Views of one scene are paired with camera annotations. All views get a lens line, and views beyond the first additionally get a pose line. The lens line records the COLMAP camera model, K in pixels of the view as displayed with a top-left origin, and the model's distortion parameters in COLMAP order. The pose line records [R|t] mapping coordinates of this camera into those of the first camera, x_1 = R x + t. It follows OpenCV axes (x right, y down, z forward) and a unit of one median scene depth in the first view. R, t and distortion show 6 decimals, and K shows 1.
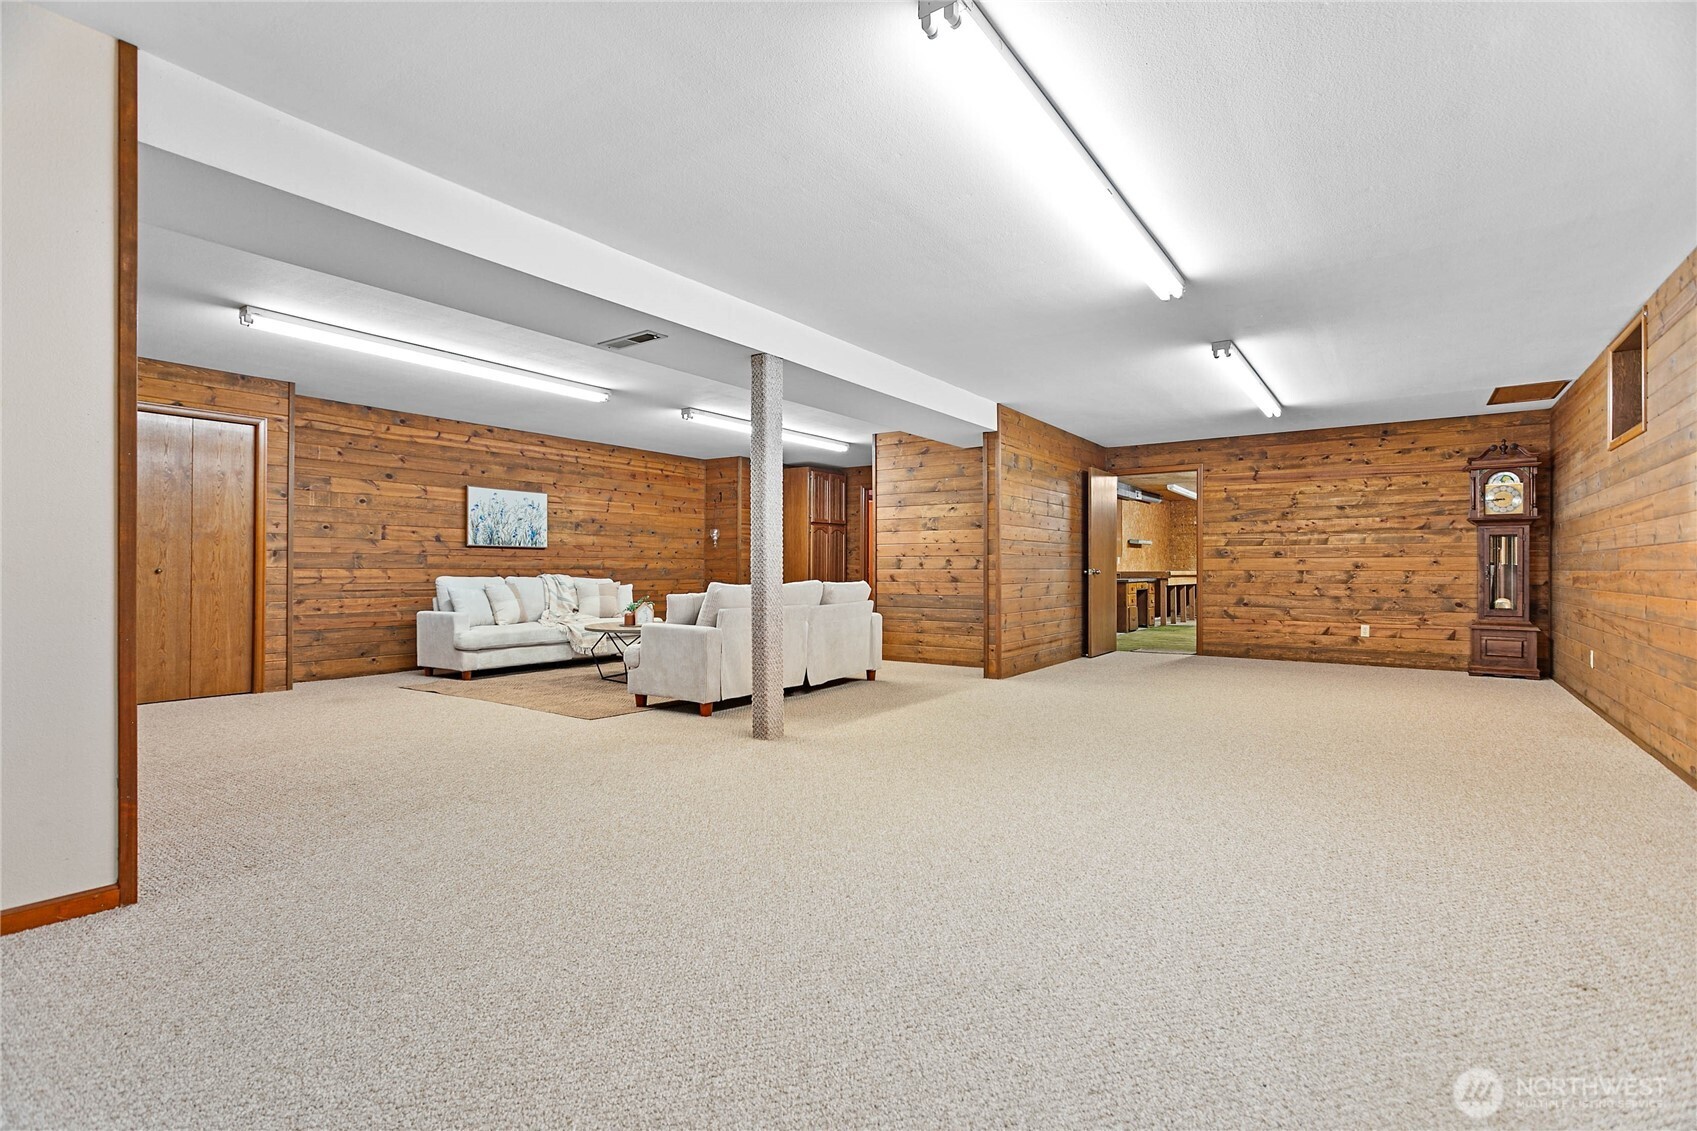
lens RADIAL K [[811.9, 0, 848.9], [0, 811.9, 570.0], [0, 0, 1]] dist [-0.003596, 0.004182]
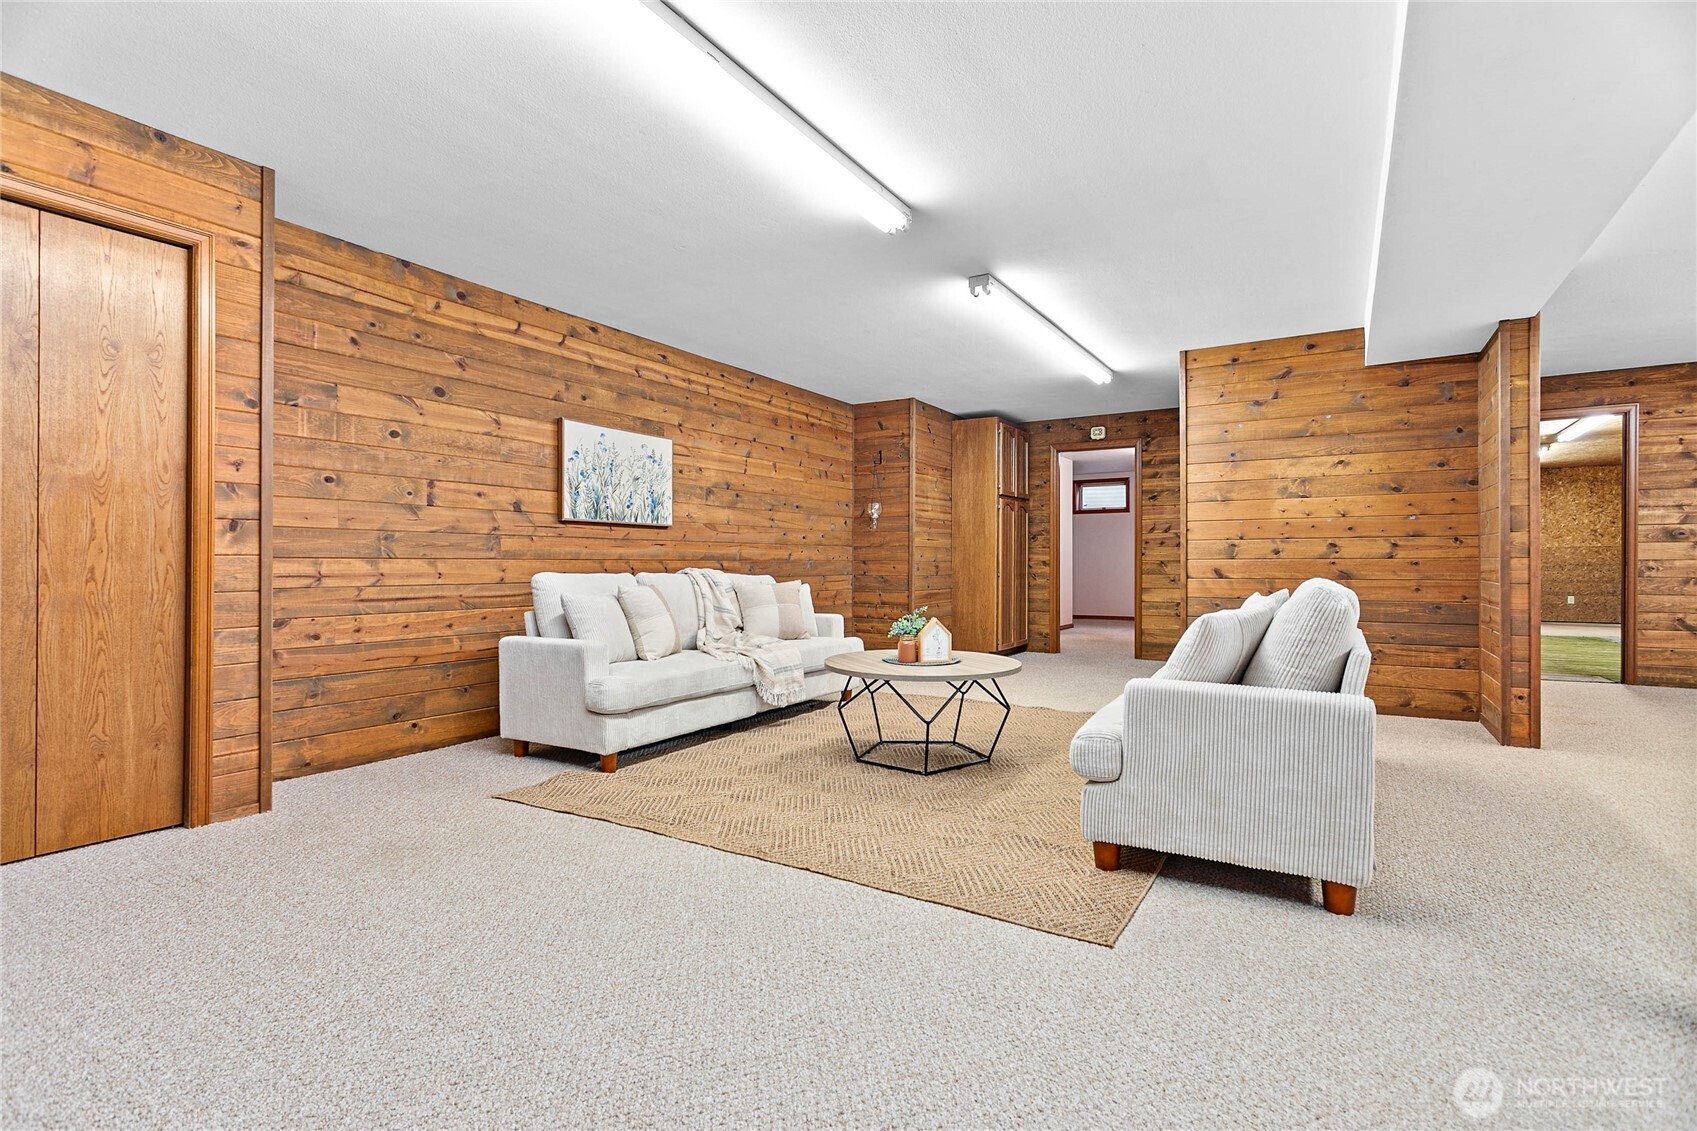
lens RADIAL K [[811.9, 0, 846.2], [0, 811.9, 564.7], [0, 0, 1]] dist [-0.003596, 0.004182]
pose [[0.998459, -0.002455, 0.055431, -0.310895], [0.002414, 0.999997, 0.000803, 0.002355], [-0.055433, -0.000668, 0.998462, 0.418794]]
